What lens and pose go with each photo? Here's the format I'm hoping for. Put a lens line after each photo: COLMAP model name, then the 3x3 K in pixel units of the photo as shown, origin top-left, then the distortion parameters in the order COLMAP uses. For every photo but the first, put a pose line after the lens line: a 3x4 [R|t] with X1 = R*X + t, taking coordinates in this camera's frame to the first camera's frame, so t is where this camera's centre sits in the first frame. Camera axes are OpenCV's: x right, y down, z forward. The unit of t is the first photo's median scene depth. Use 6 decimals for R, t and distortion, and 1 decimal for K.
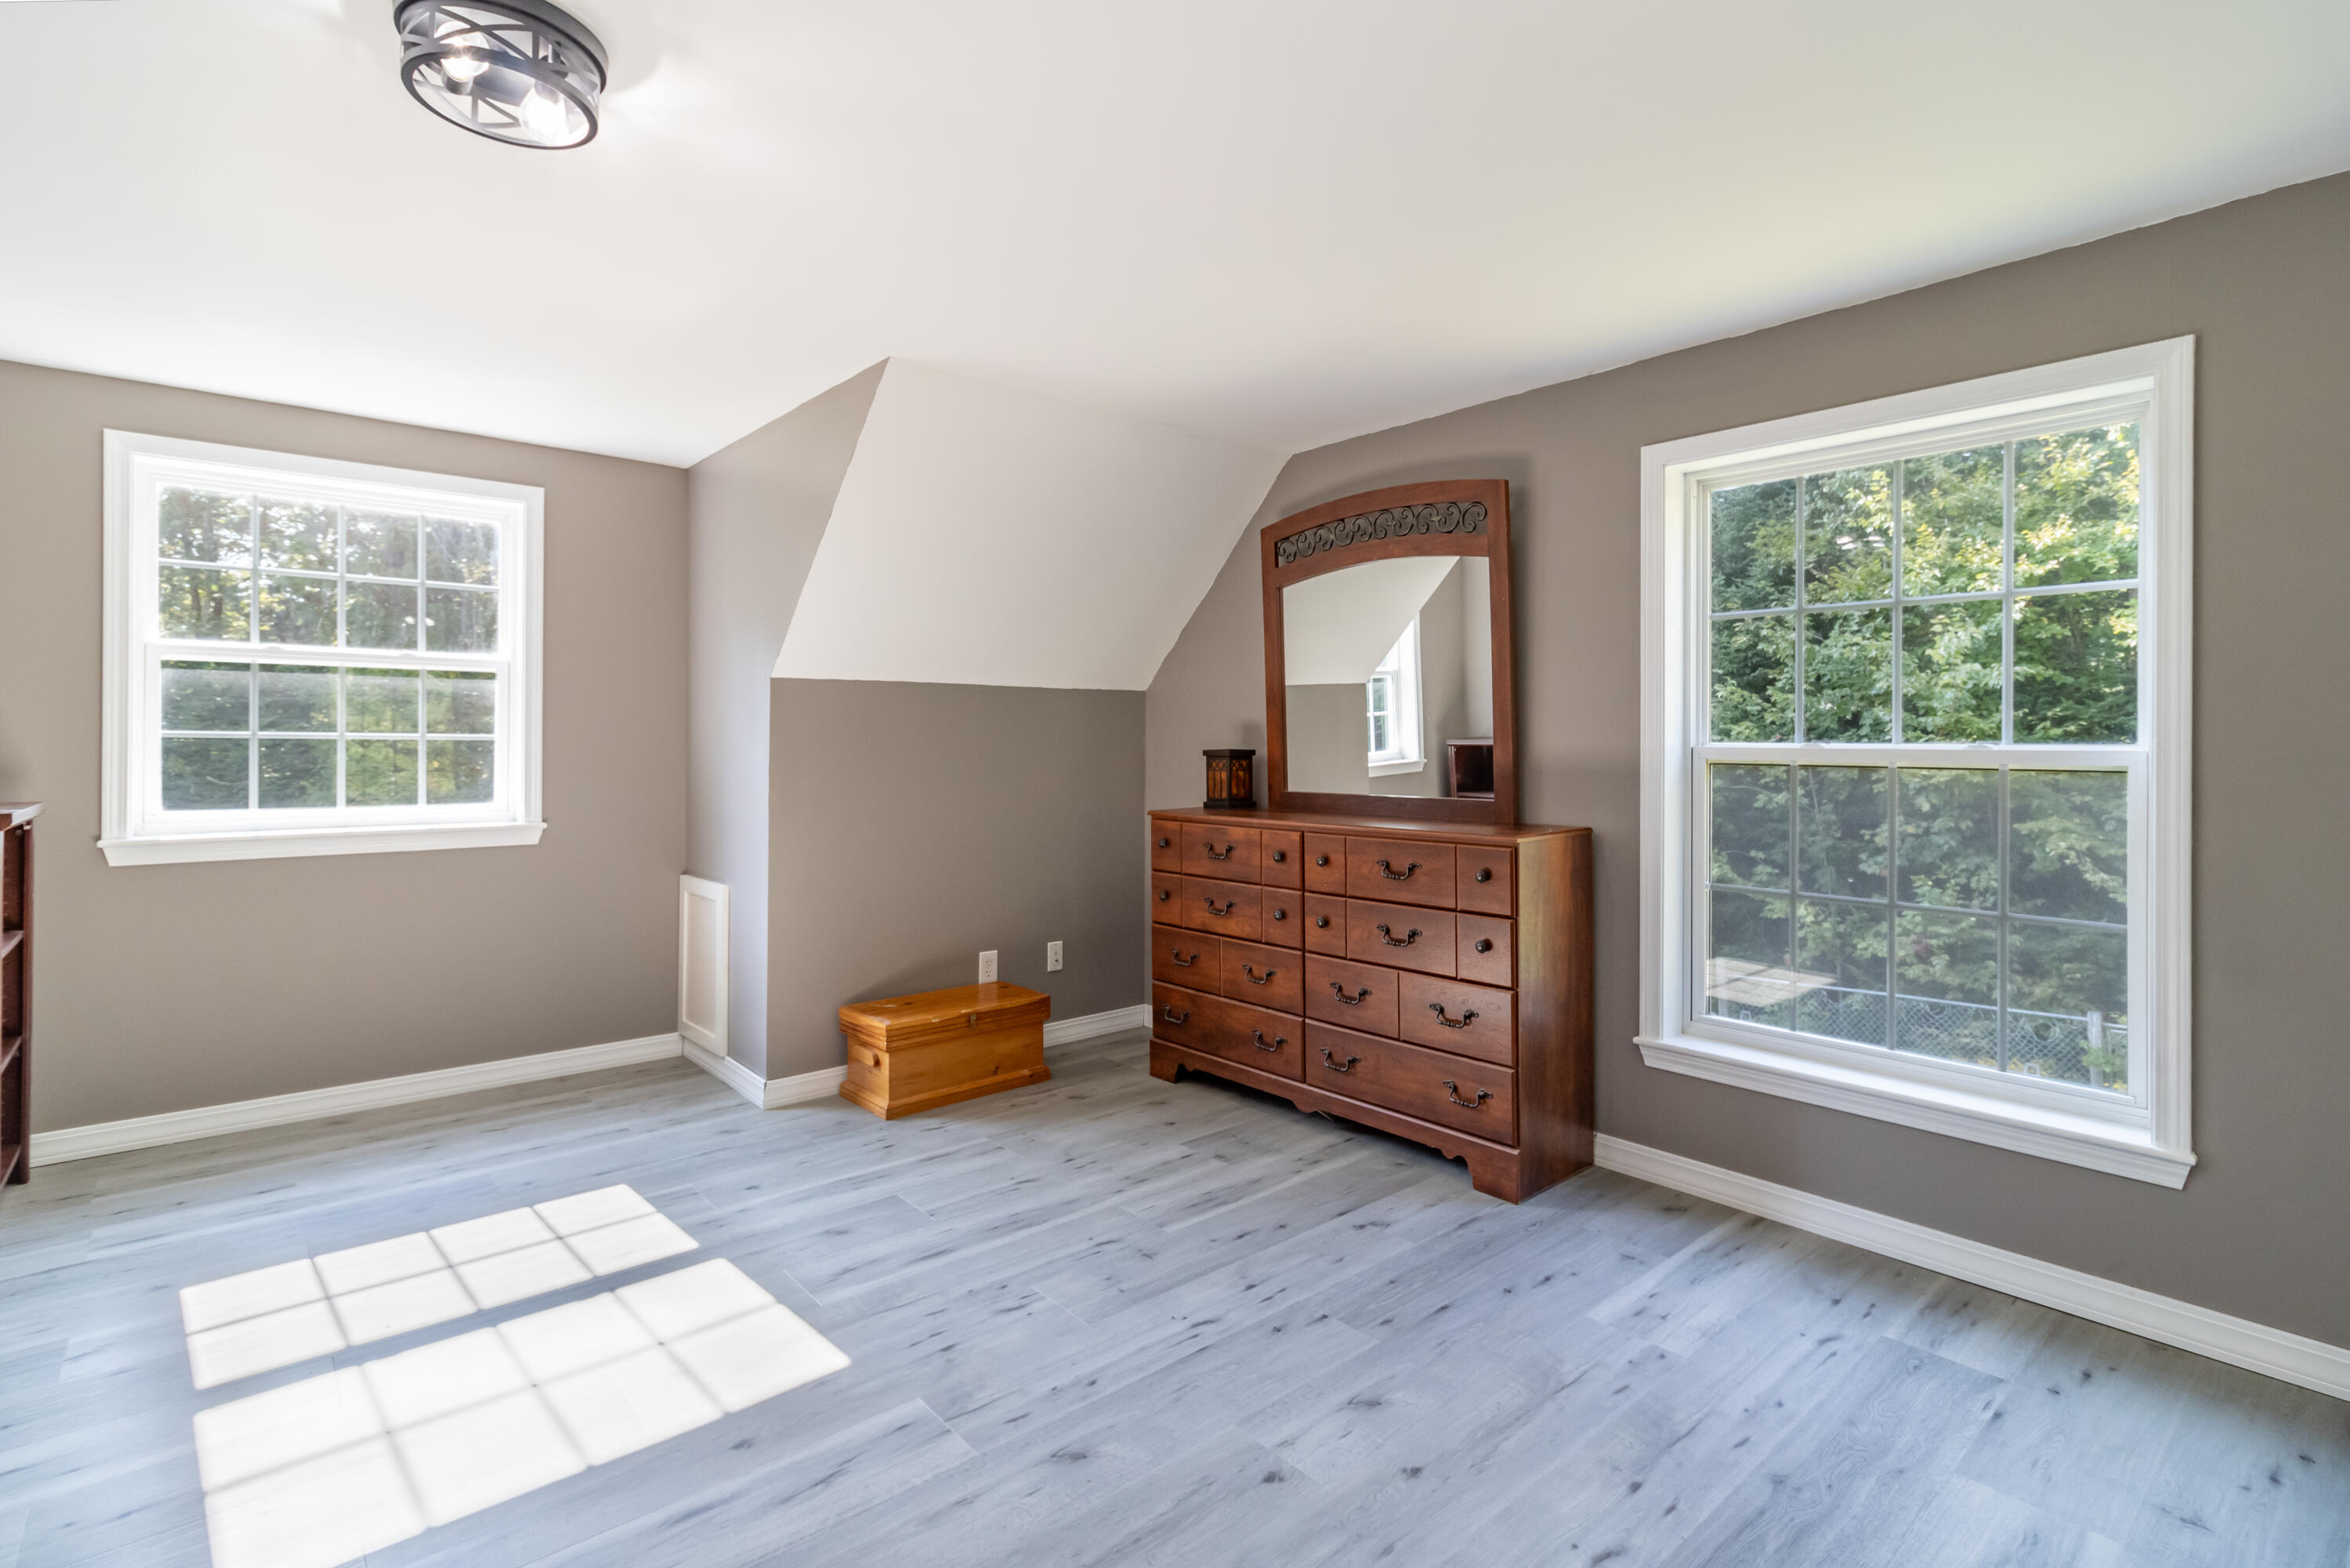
lens RADIAL K [[1092.1, 0, 1169.5], [0, 1092.1, 740.8], [0, 0, 1]] dist [0.001449, 0.000214]
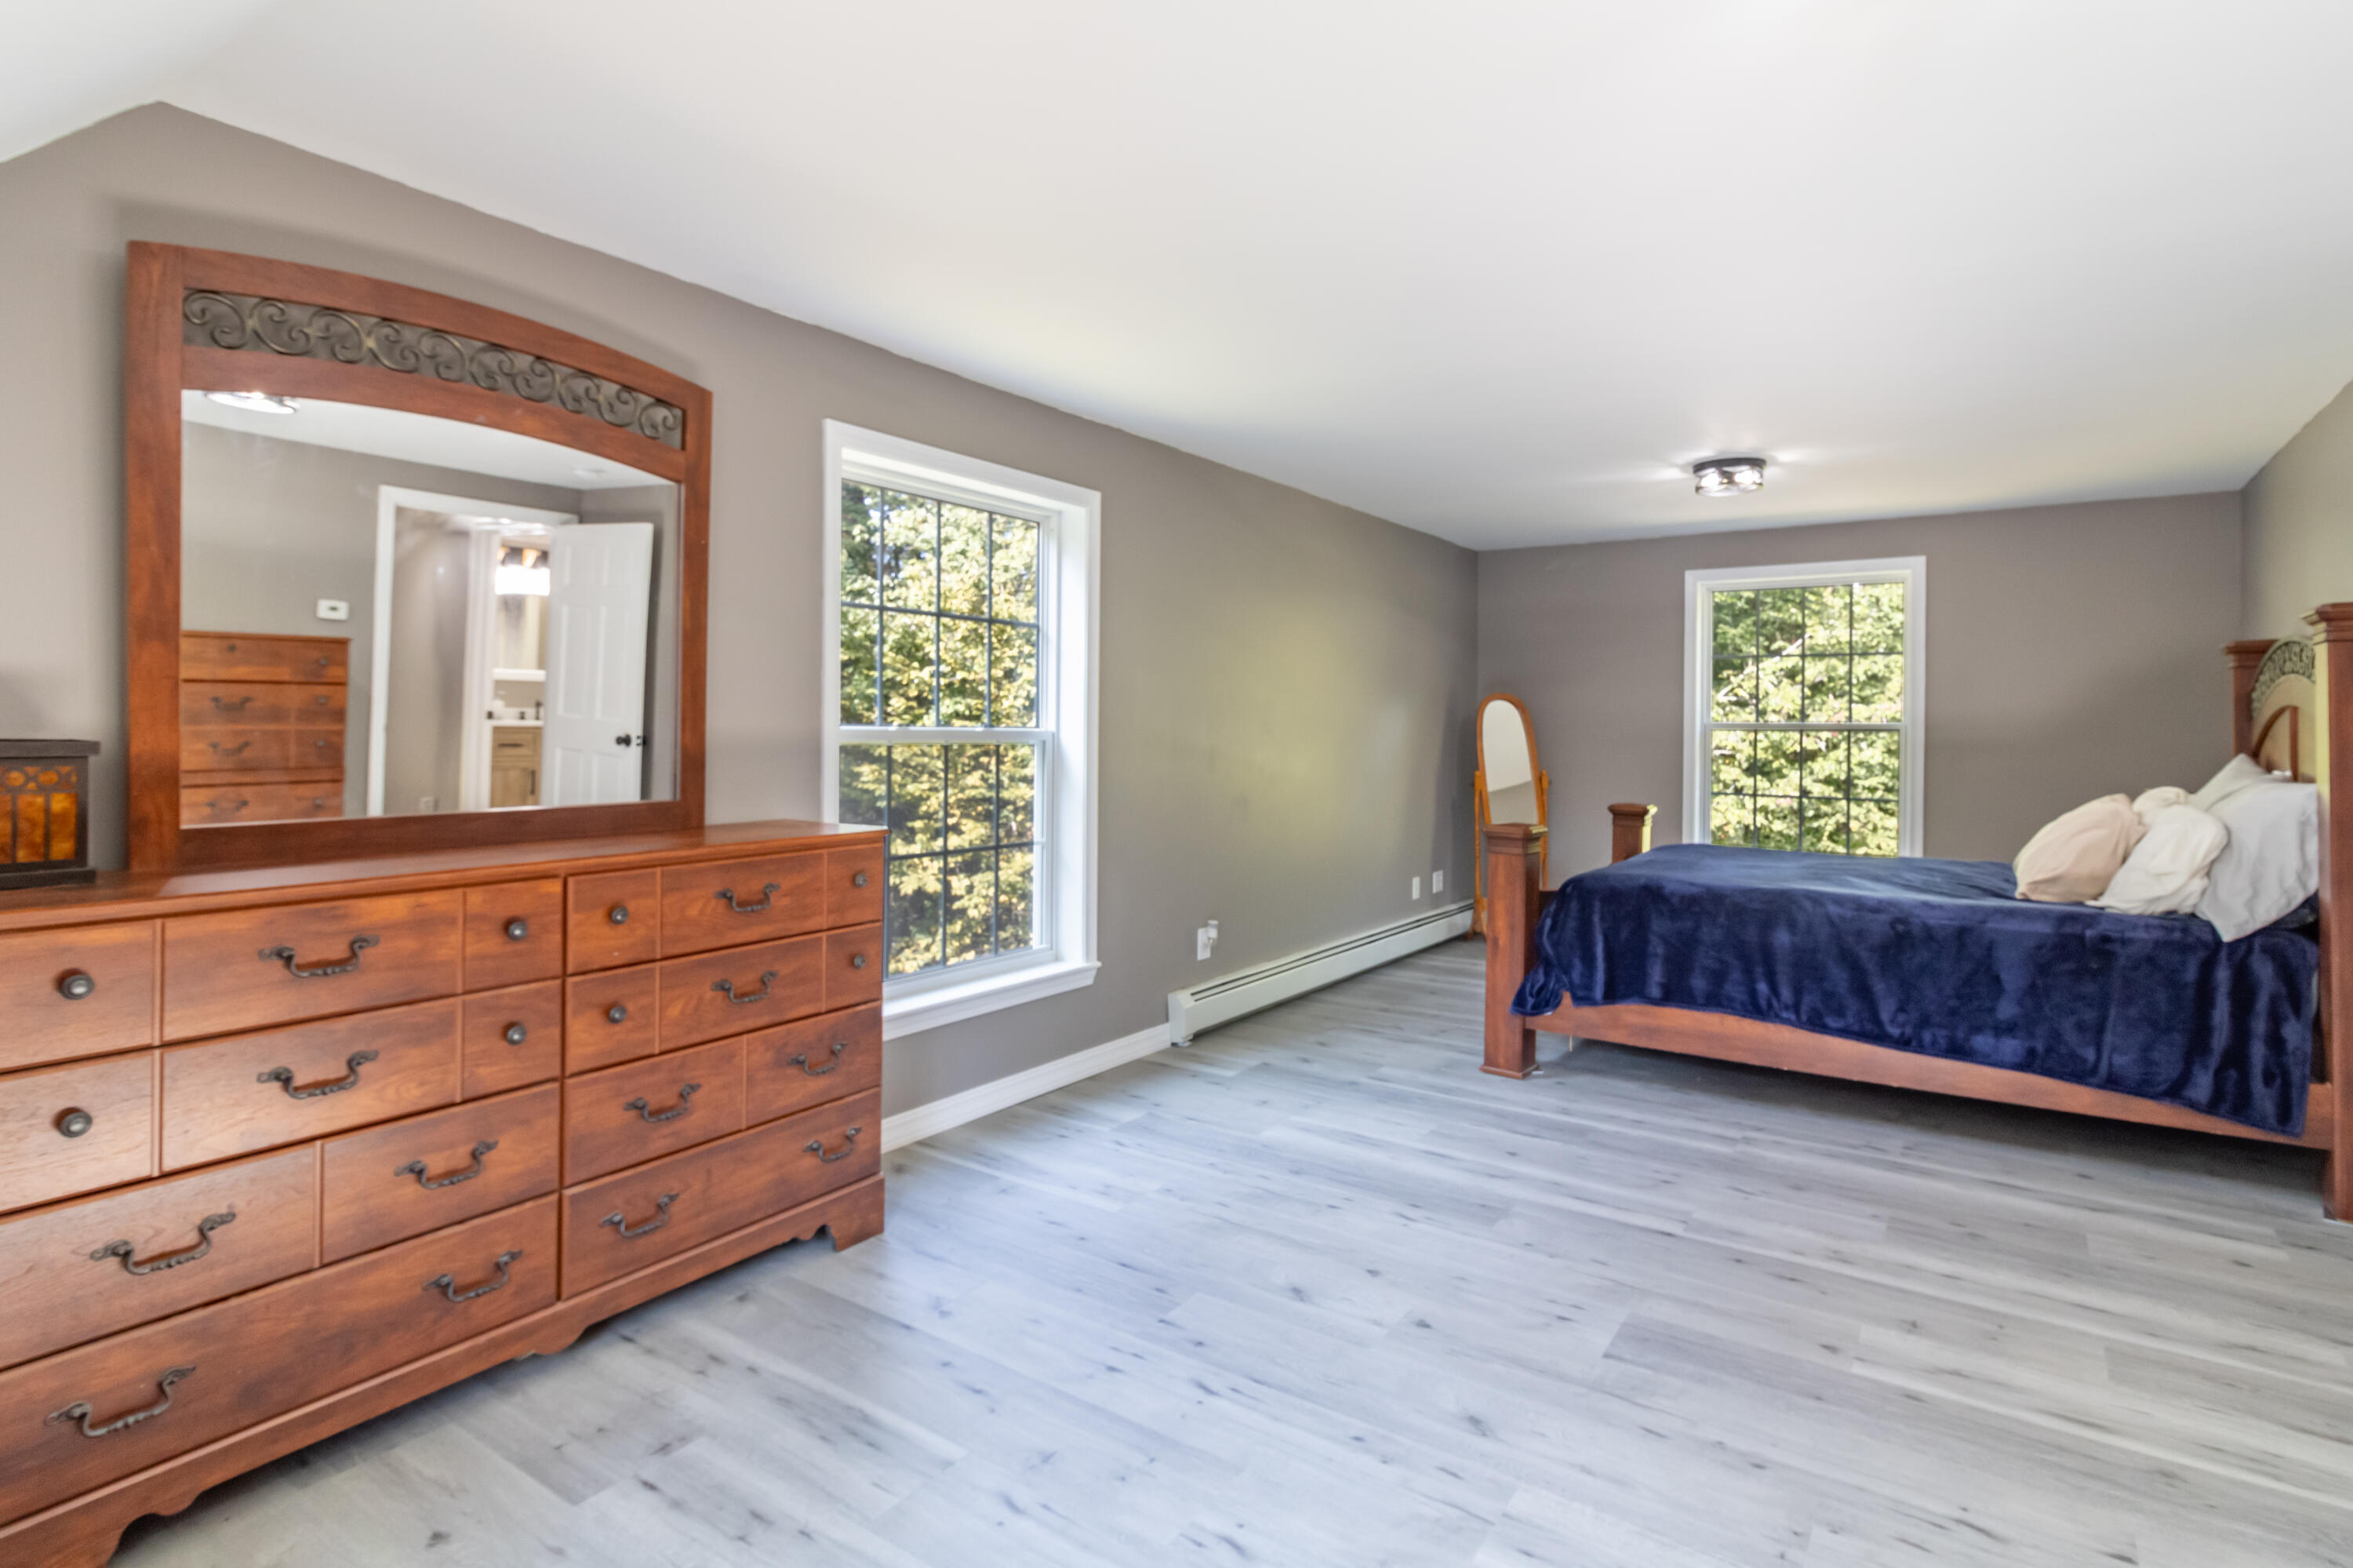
lens RADIAL K [[1243.9, 0, 1177.9], [0, 1243.9, 730.7], [0, 0, 1]] dist [-0.000056, 0.000532]
pose [[-0.277553, -0.004256, 0.960701, -0.761137], [-0.005918, 0.999979, 0.002720, 0.001553], [-0.960692, -0.004931, -0.277572, 1.075678]]
